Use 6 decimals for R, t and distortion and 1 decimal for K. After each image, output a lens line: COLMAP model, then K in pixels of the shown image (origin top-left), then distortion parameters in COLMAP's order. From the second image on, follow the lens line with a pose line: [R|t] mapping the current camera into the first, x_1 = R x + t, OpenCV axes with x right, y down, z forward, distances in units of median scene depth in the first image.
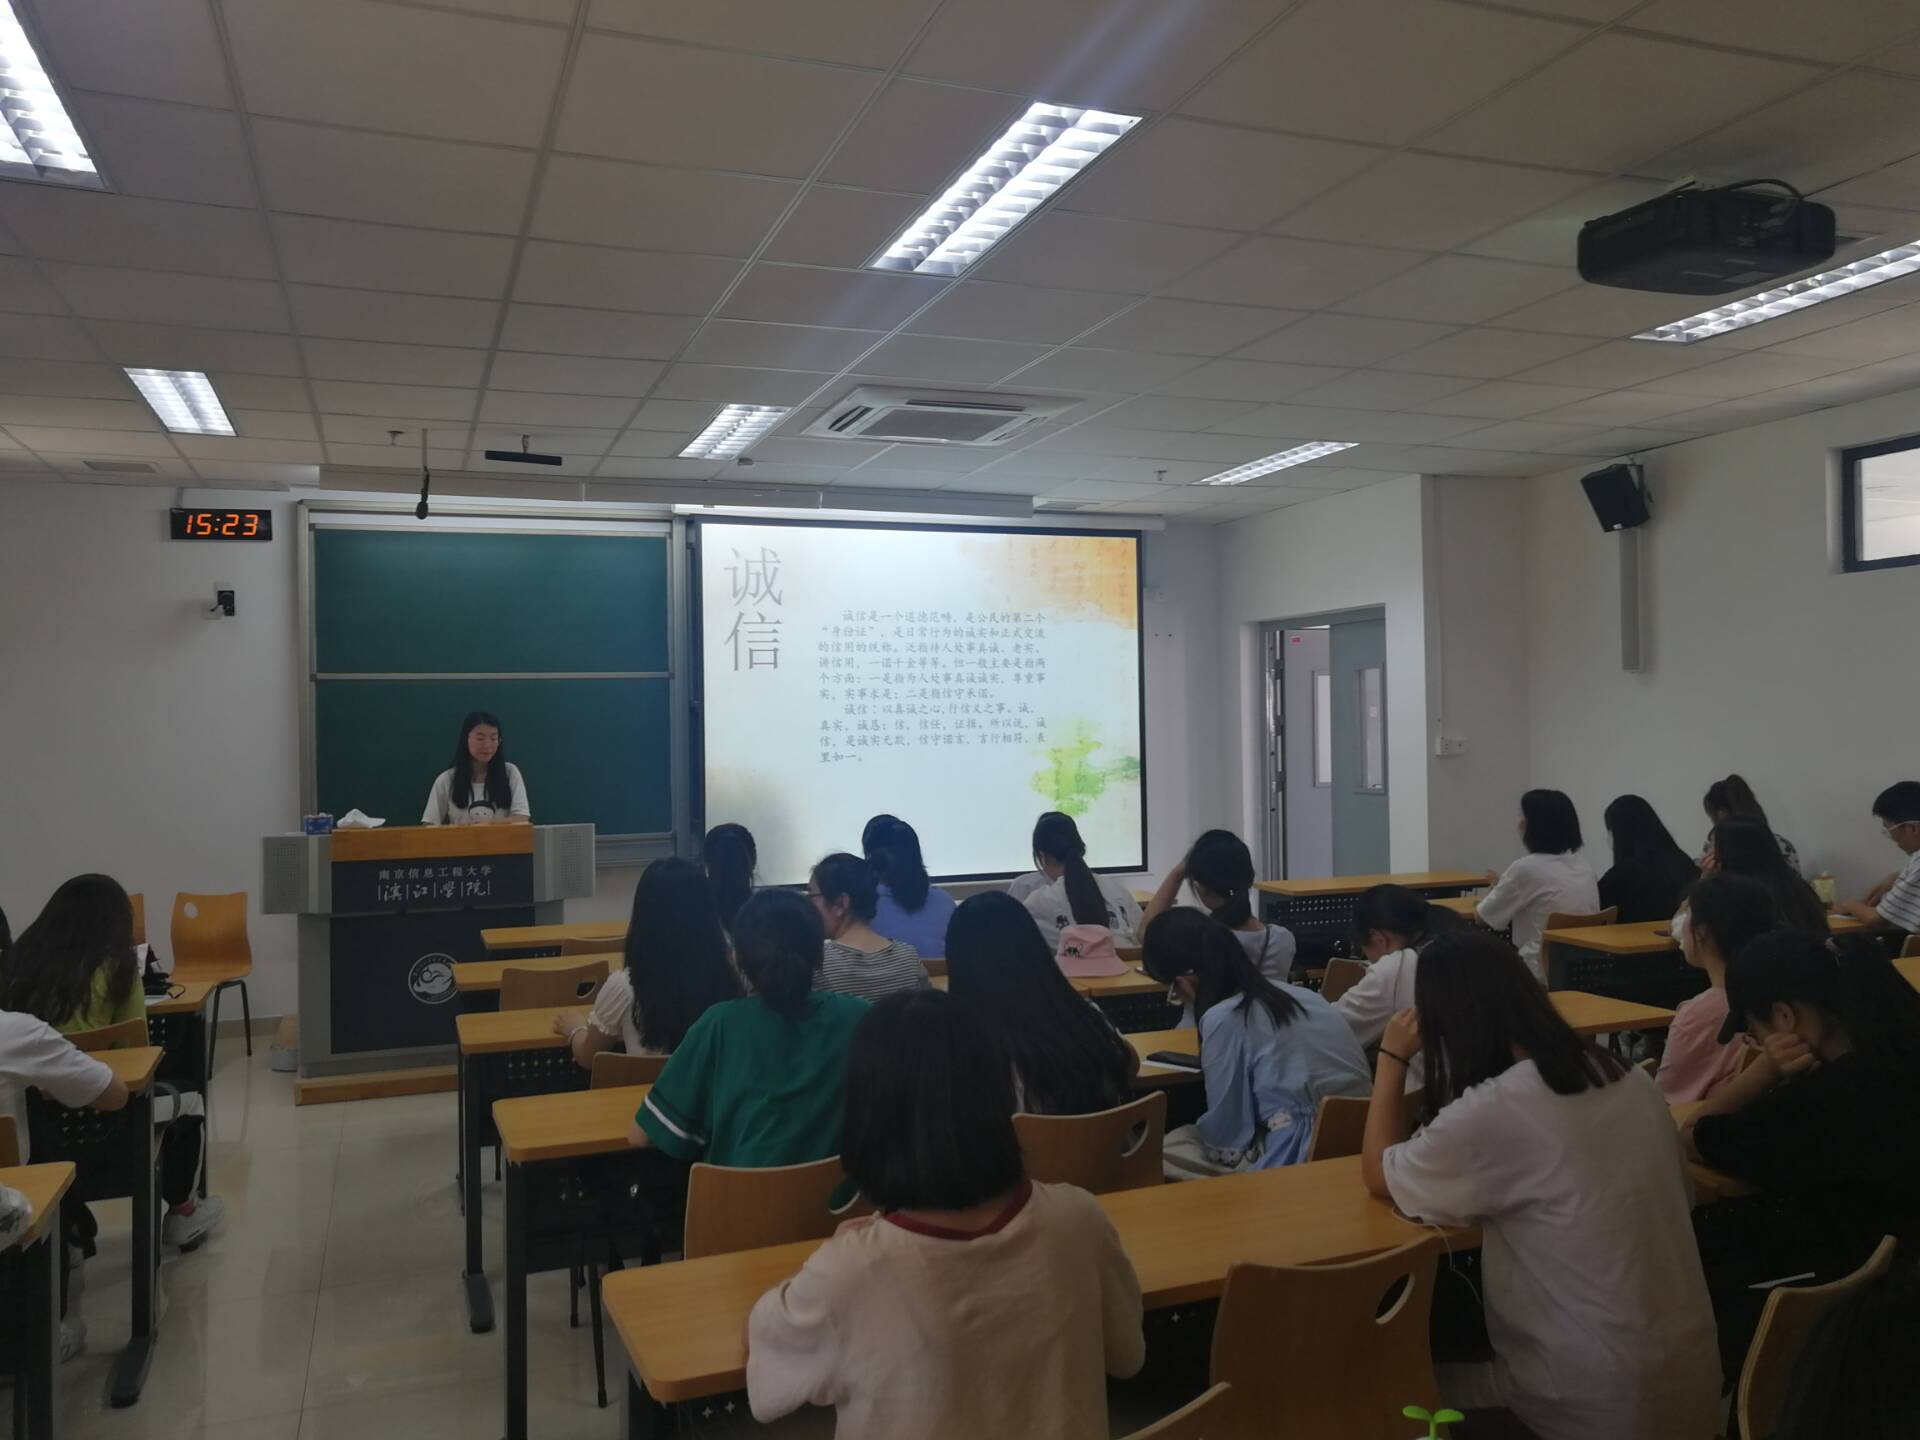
lens RADIAL K [[1471.6, 0, 959.0], [0, 1471.6, 682.1], [0, 0, 1]] dist [-0.003510, 0.009527]
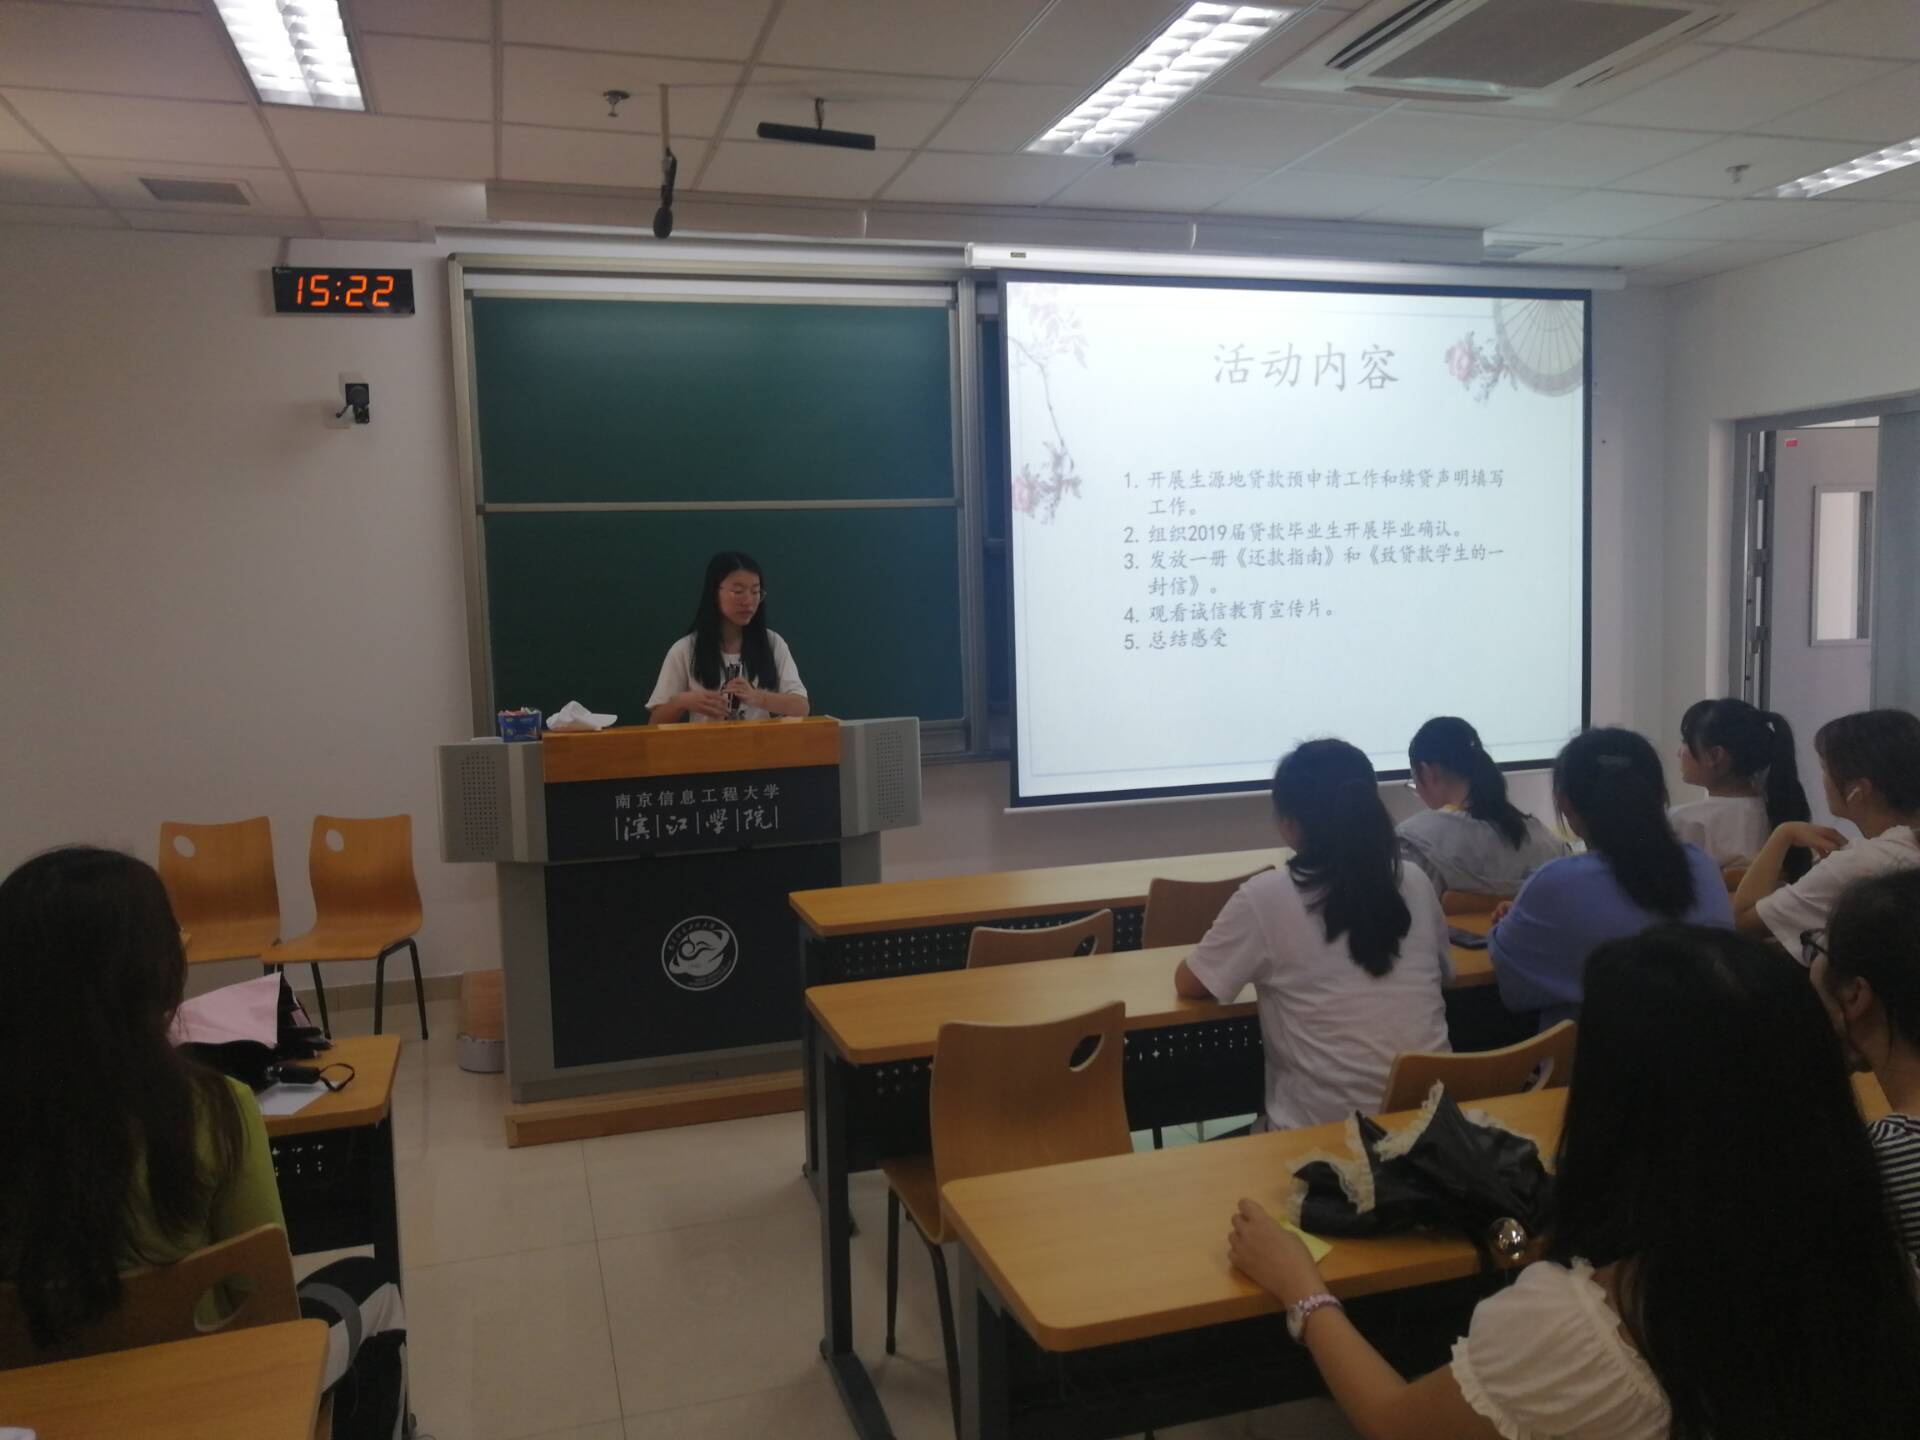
lens RADIAL K [[1471.6, 0, 962.4], [0, 1471.6, 684.2], [0, 0, 1]] dist [-0.003510, 0.009527]
pose [[0.997938, -0.008321, -0.063651, -0.177073], [0.014629, 0.994951, 0.099287, 0.015106], [0.062503, -0.100014, 0.993021, 0.327297]]
